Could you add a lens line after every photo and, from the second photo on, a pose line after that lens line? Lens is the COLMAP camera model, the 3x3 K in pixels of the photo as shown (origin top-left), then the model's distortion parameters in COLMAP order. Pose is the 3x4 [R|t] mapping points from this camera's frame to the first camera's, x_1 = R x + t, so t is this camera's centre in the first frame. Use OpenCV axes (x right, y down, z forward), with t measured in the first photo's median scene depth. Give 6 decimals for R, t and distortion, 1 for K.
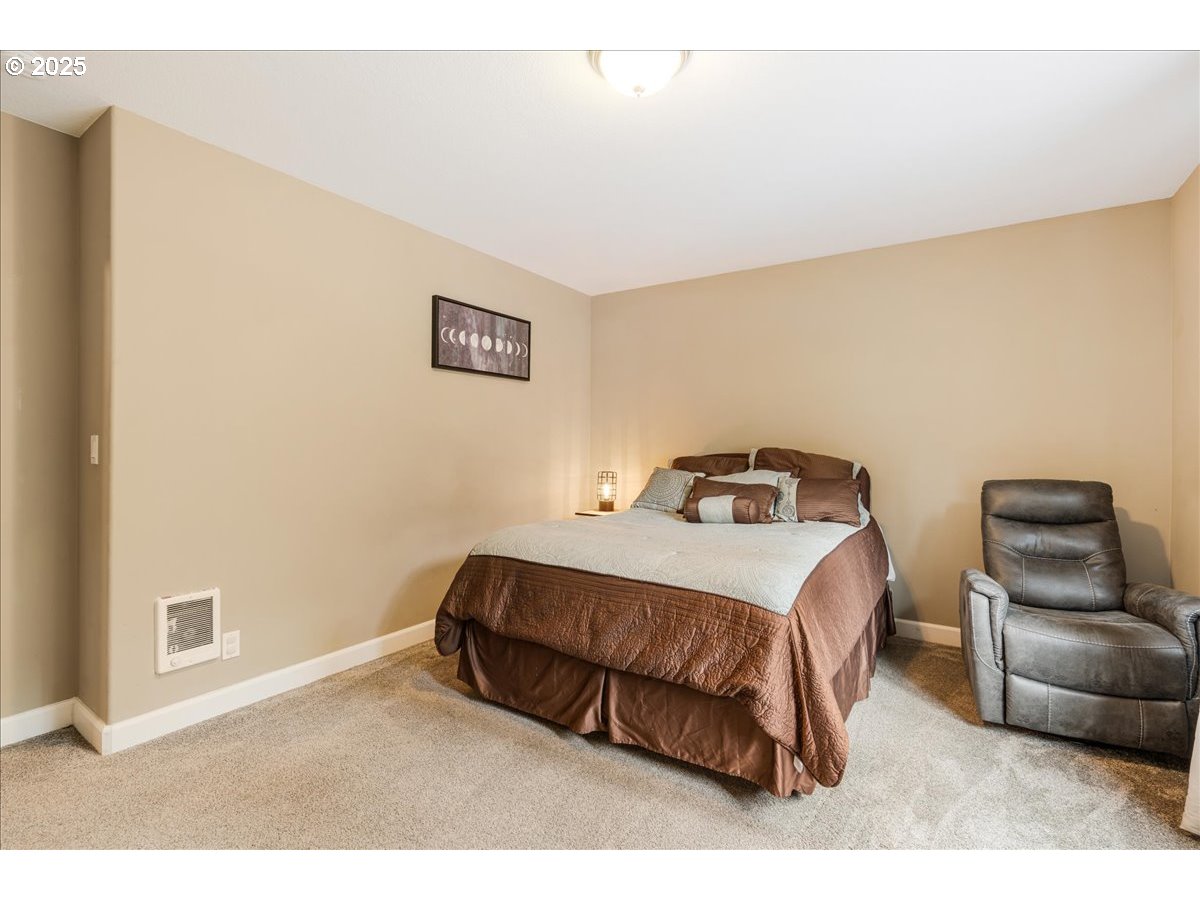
lens RADIAL K [[557.5, 0, 600.0], [0, 557.5, 450.0], [0, 0, 1]] dist [0.000989, 0.000096]
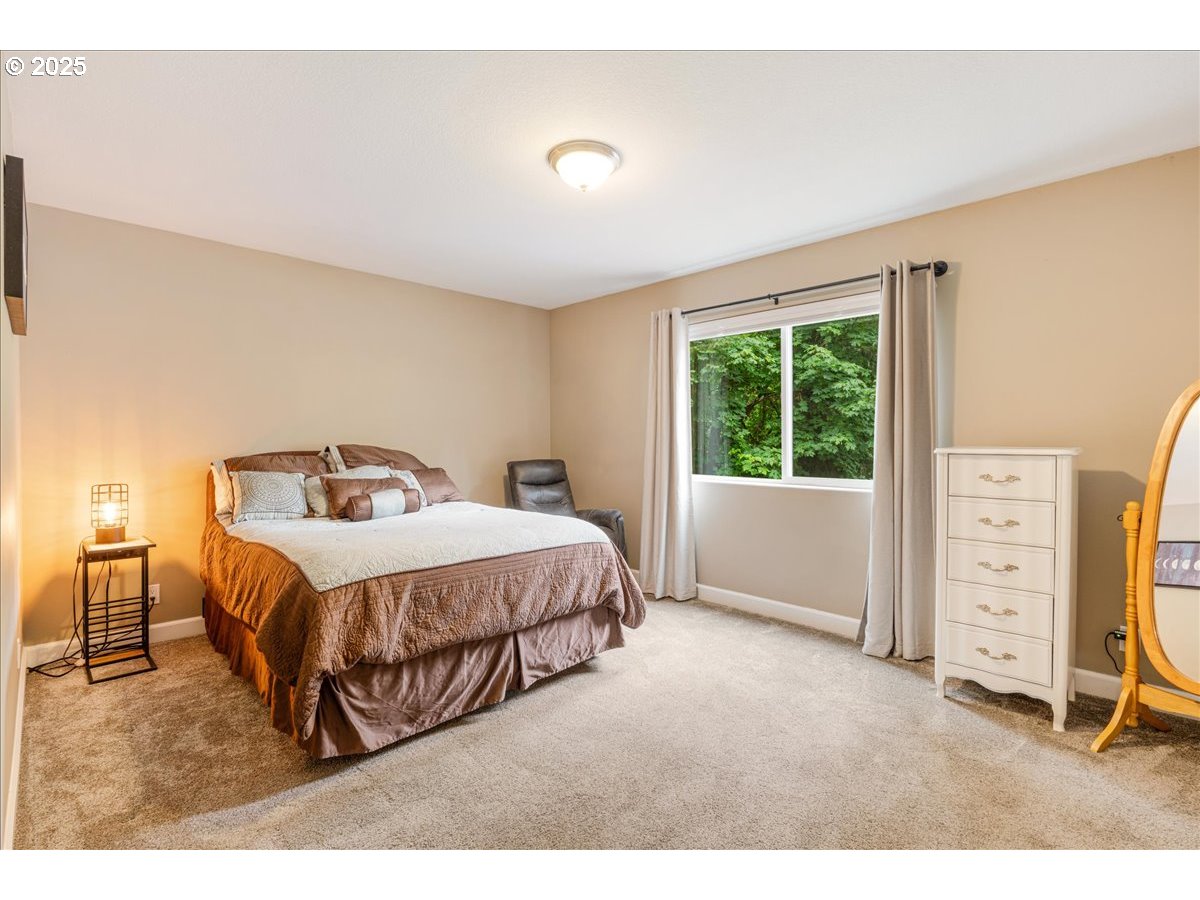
lens RADIAL K [[557.5, 0, 600.0], [0, 557.5, 450.0], [0, 0, 1]] dist [0.000989, 0.000096]
pose [[0.206048, -0.025909, 0.978199, -0.951937], [0.016117, 0.999604, 0.023081, -0.015785], [-0.978409, 0.011010, 0.206384, 0.503445]]
